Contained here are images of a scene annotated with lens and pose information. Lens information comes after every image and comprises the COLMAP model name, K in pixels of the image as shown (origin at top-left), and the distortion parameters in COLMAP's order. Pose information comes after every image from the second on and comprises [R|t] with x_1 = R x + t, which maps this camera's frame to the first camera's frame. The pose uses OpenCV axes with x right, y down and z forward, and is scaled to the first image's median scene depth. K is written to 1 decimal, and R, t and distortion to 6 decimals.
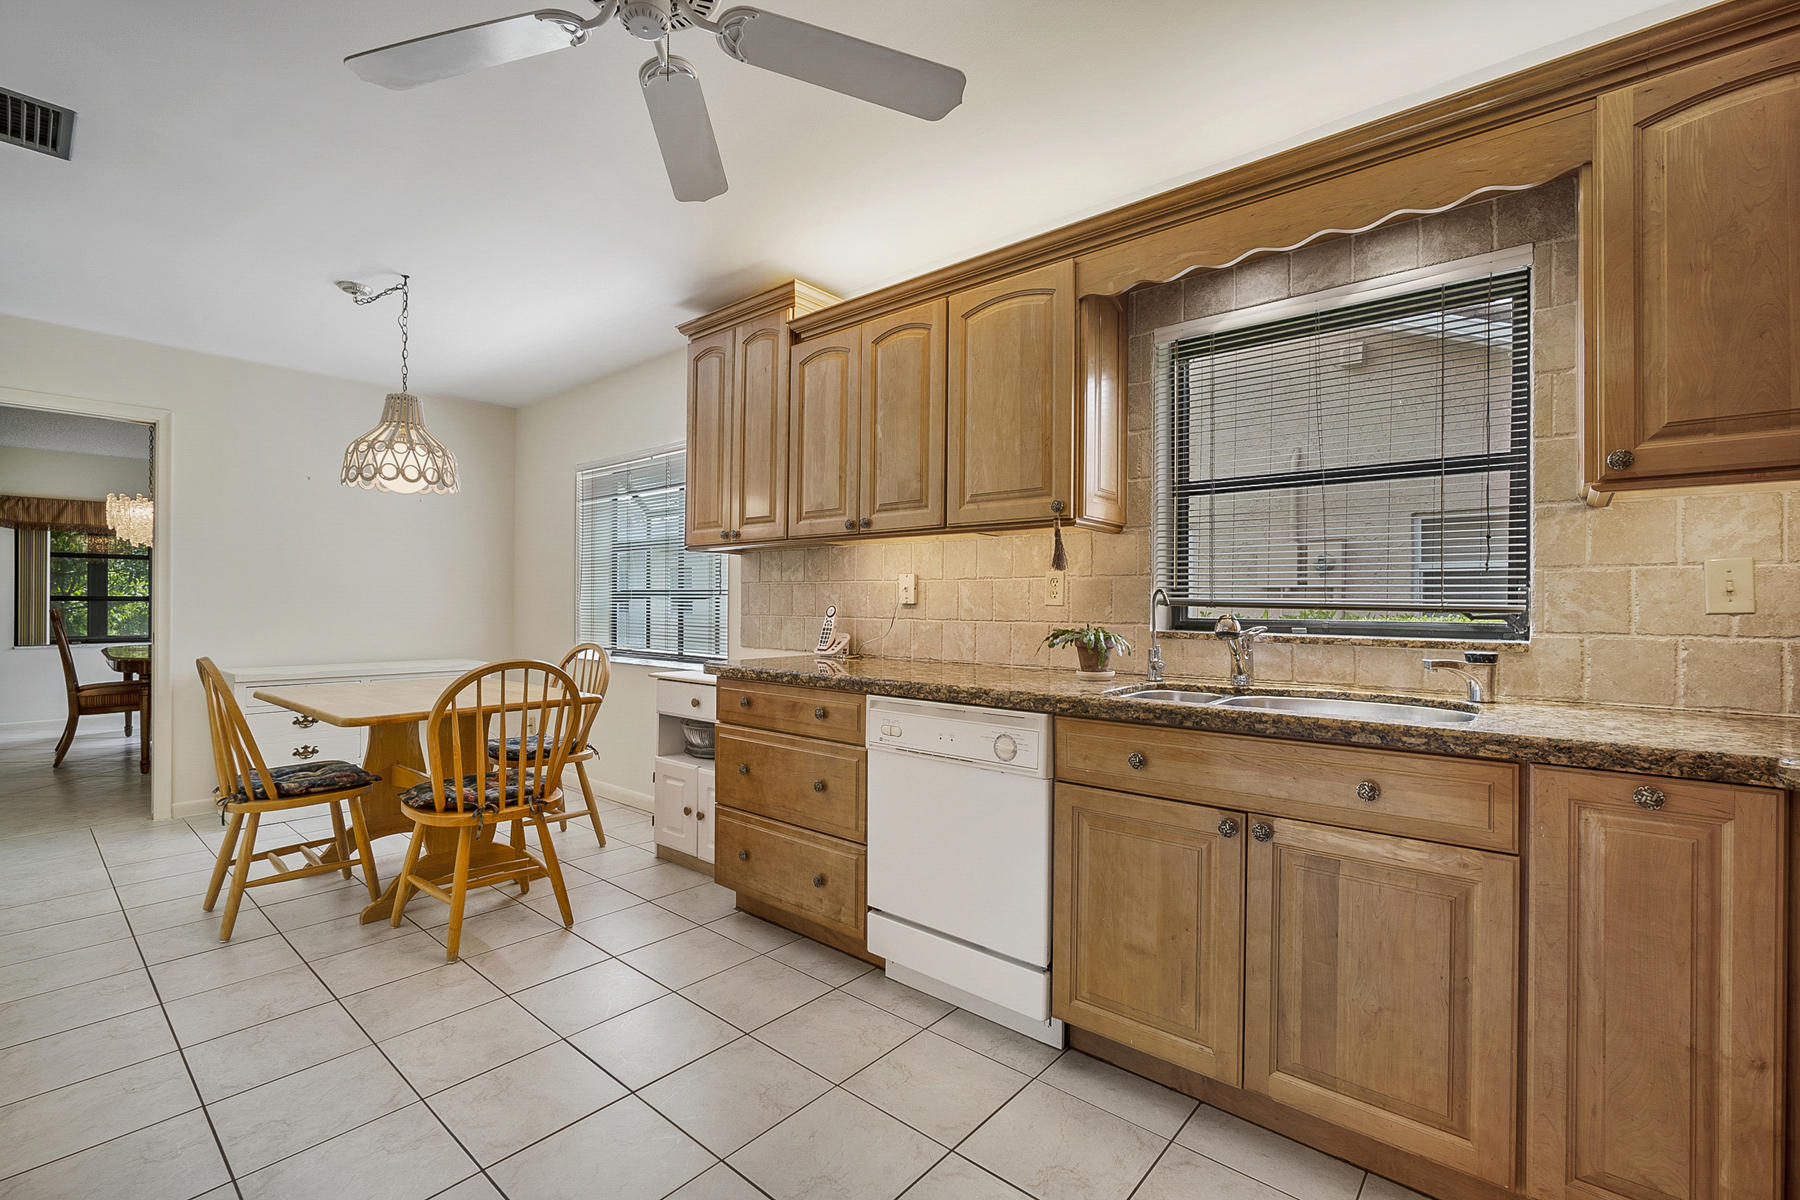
lens RADIAL K [[782.2, 0, 892.6], [0, 782.2, 603.8], [0, 0, 1]] dist [-0.022653, 0.007863]
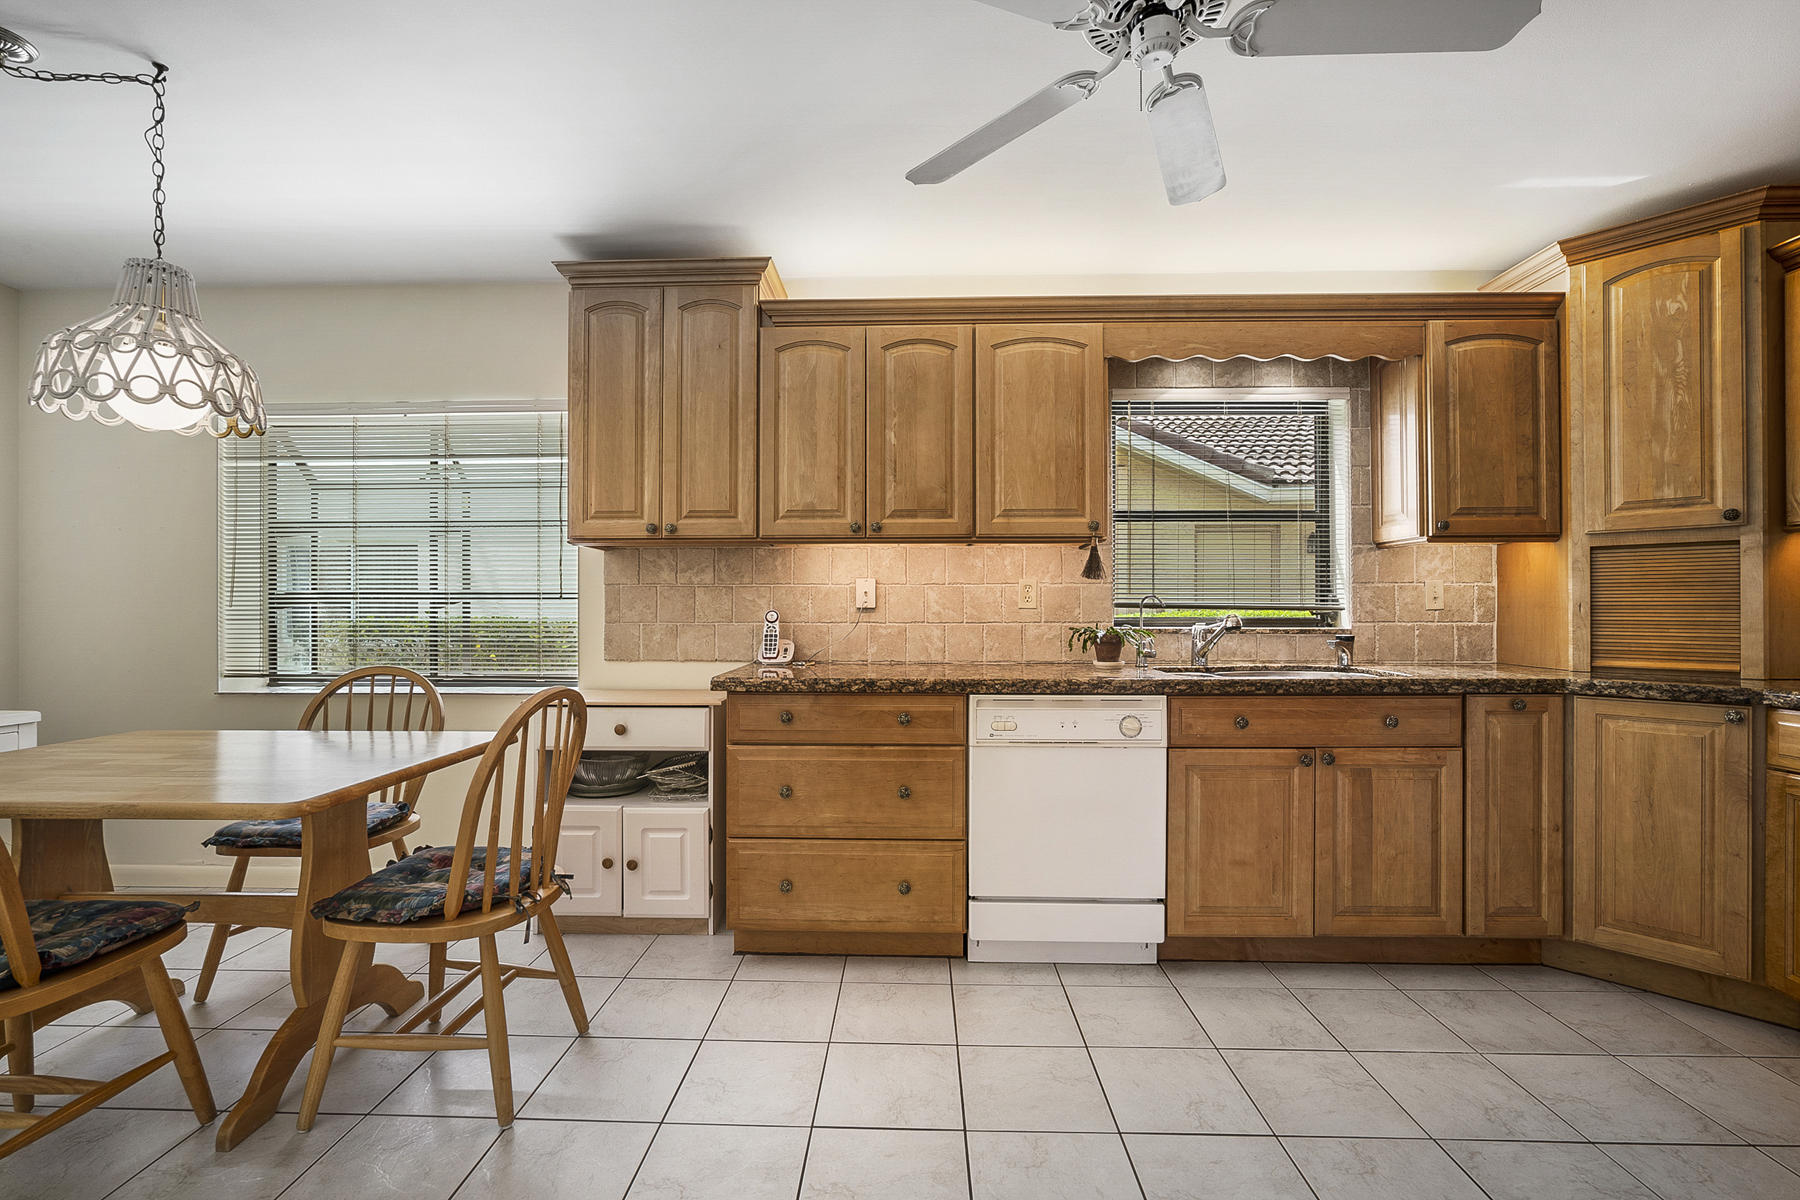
lens RADIAL K [[782.2, 0, 892.6], [0, 782.2, 603.8], [0, 0, 1]] dist [-0.022653, 0.007863]
pose [[0.778748, -0.004238, 0.627323, -0.768248], [0.006027, 0.999982, -0.000727, -0.005612], [-0.627308, 0.004347, 0.778759, 0.250033]]
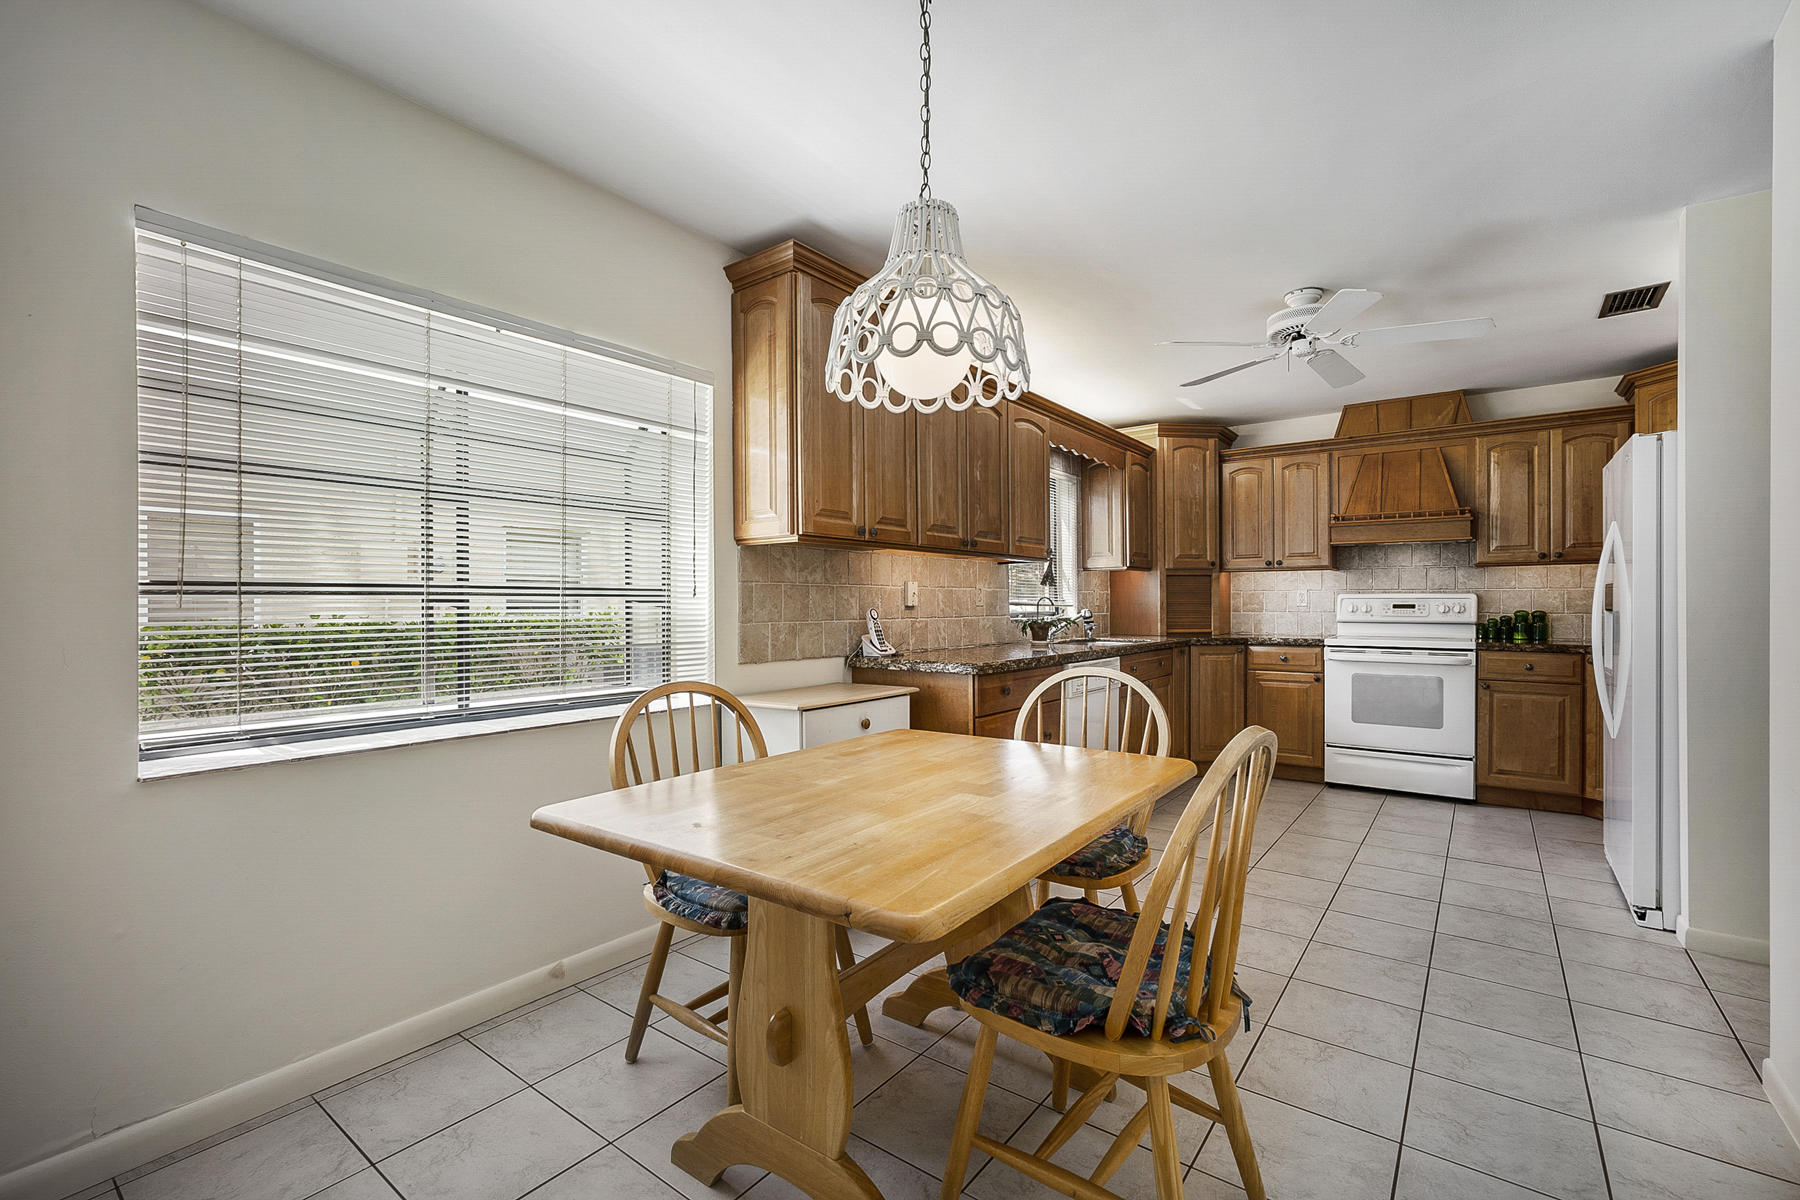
lens RADIAL K [[782.2, 0, 892.6], [0, 782.2, 603.8], [0, 0, 1]] dist [-0.022653, 0.007863]
pose [[-0.059842, -0.011673, 0.998140, -1.561761], [-0.001763, 0.999931, 0.011588, -0.022281], [-0.998206, -0.001066, -0.059858, 1.439939]]
